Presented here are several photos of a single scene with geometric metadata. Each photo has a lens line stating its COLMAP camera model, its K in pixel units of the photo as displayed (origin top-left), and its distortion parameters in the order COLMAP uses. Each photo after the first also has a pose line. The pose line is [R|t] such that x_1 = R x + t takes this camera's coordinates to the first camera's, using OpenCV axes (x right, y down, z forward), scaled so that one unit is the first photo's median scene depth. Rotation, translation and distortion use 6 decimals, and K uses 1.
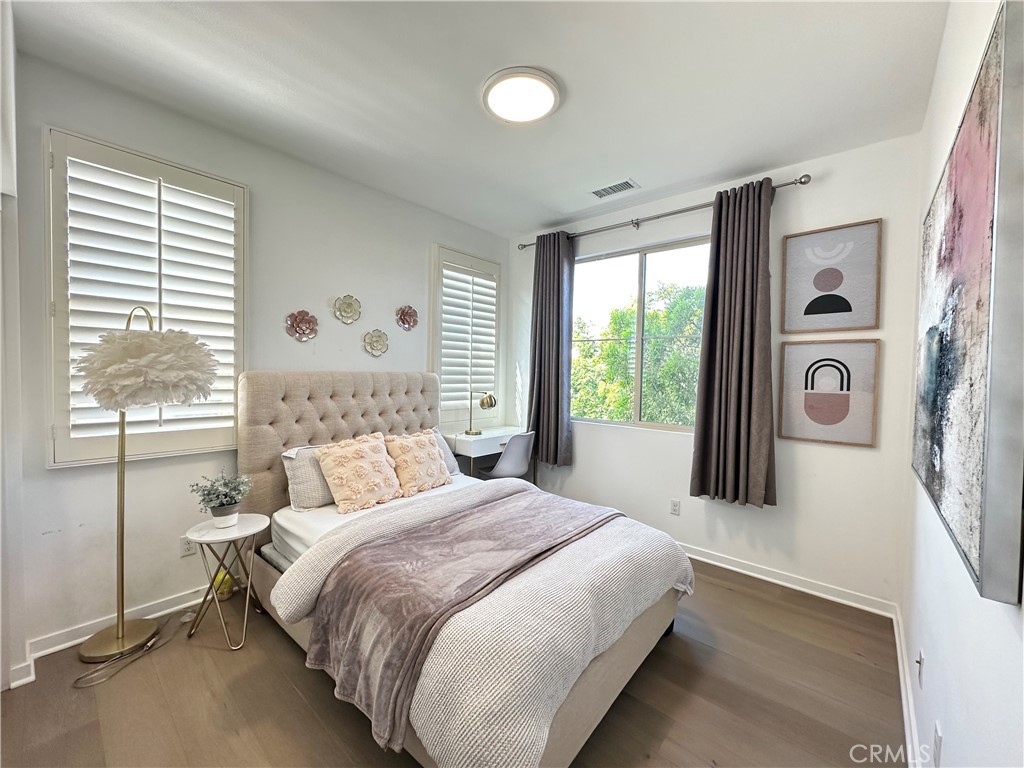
lens RADIAL K [[408.5, 0, 520.8], [0, 408.5, 380.2], [0, 0, 1]] dist [-0.004126, 0.000386]
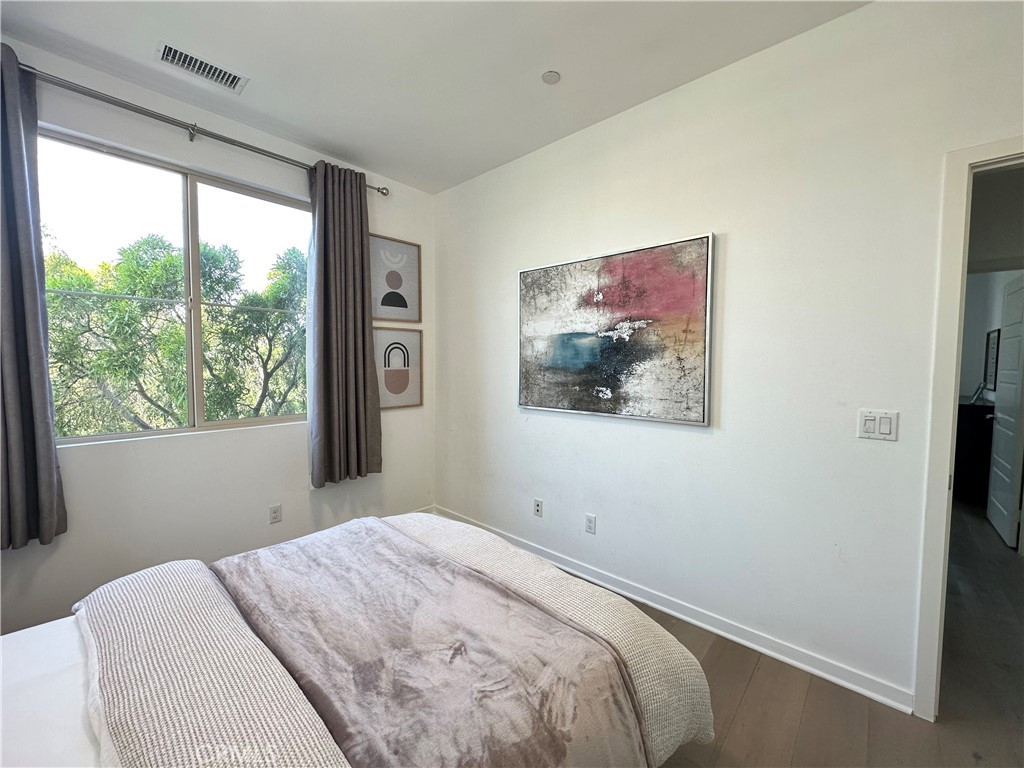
lens RADIAL K [[408.5, 0, 512.5], [0, 408.5, 385.5], [0, 0, 1]] dist [-0.004126, 0.000386]
pose [[0.017055, -0.077622, 0.996837, -0.524362], [0.021768, 0.996775, 0.077244, -0.008887], [-0.999618, 0.020382, 0.018690, 0.602102]]
